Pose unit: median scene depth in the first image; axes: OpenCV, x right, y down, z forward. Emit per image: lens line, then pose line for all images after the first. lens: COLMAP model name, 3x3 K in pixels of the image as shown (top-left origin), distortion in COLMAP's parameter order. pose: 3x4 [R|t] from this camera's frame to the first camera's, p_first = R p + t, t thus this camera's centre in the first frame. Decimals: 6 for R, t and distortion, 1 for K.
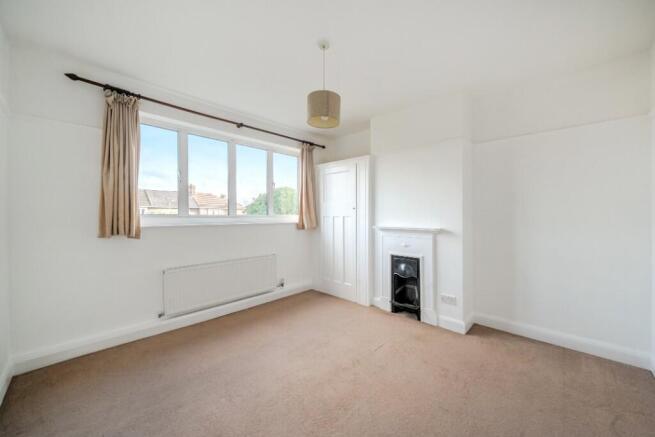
lens RADIAL K [[249.5, 0, 325.3], [0, 249.5, 215.7], [0, 0, 1]] dist [0.000894, 0.000037]
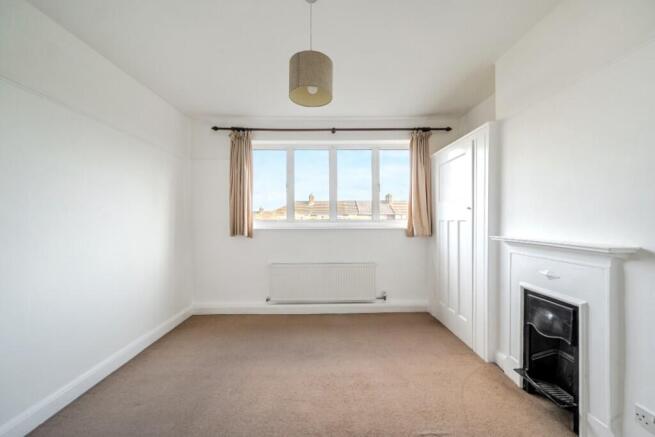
lens RADIAL K [[237.1, 0, 326.2], [0, 237.1, 224.9], [0, 0, 1]] dist [-0.000244, -0.000032]
pose [[0.709782, 0.007908, -0.704377, 0.308156], [0.003677, 0.999882, 0.014932, 0.003927], [0.704412, -0.013188, 0.709669, 0.291962]]
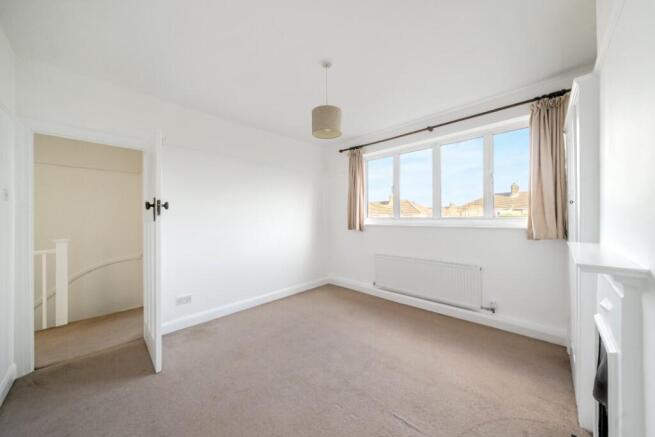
lens RADIAL K [[226.9, 0, 328.1], [0, 226.9, 217.2], [0, 0, 1]] dist [-0.000793, -0.000107]
pose [[0.012181, -0.001880, -0.999924, 0.567287], [0.002910, 0.999994, -0.001844, -0.001965], [0.999922, -0.002887, 0.012186, 0.563619]]
